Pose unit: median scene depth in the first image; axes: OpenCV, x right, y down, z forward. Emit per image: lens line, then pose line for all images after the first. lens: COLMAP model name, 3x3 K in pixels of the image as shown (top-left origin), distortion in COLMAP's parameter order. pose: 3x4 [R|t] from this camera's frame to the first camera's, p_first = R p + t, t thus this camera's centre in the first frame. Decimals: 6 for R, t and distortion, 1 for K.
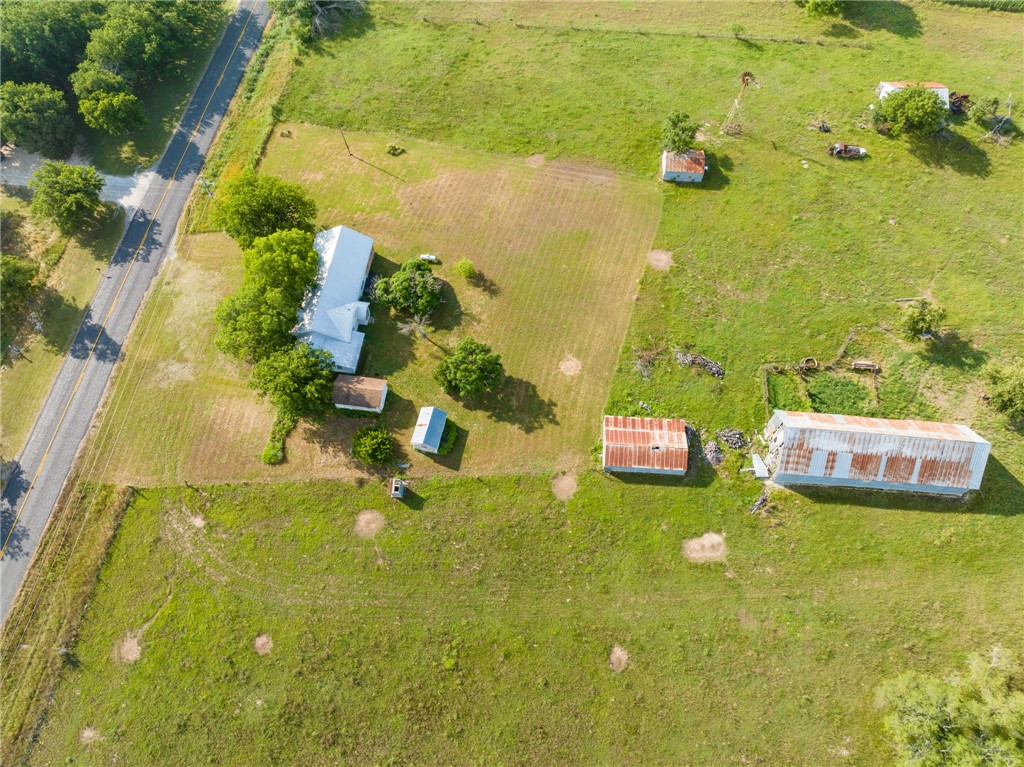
lens RADIAL K [[719.4, 0, 513.2], [0, 719.4, 381.5], [0, 0, 1]] dist [-0.044048, 0.009004]
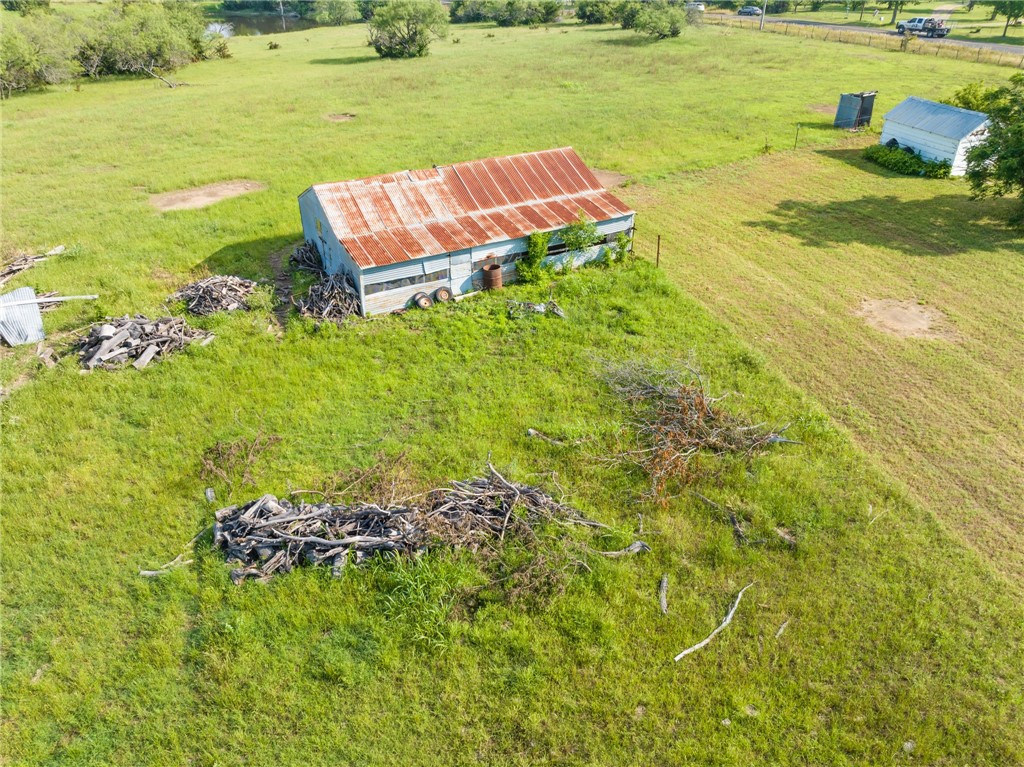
lens RADIAL K [[723.4, 0, 516.8], [0, 723.4, 378.8], [0, 0, 1]] dist [-0.039260, 0.000516]
pose [[-0.838431, 0.292278, -0.460008, 0.313975], [-0.480065, 0.003522, 0.877226, -0.171731], [0.258014, 0.956327, 0.137359, 1.021592]]
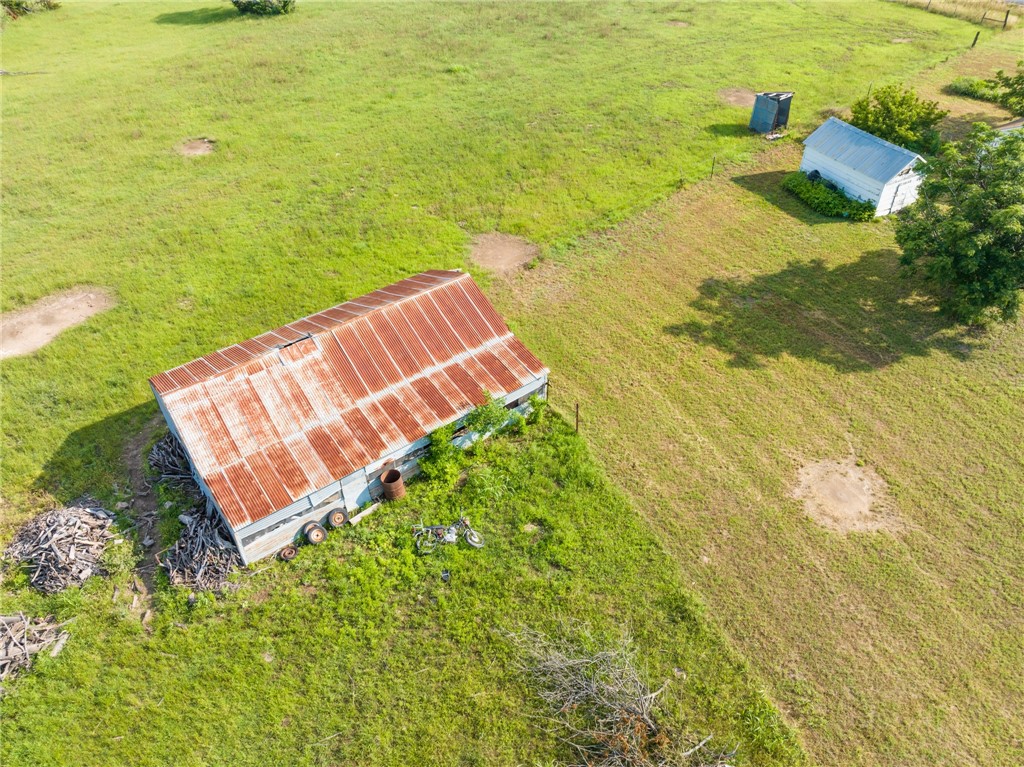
lens RADIAL K [[719.4, 0, 513.2], [0, 719.4, 381.5], [0, 0, 1]] dist [-0.044048, 0.009004]
pose [[-0.755496, 0.433431, -0.491287, 0.259457], [-0.577273, -0.085799, 0.812031, -0.141020], [0.309807, 0.897093, 0.315029, 0.933608]]
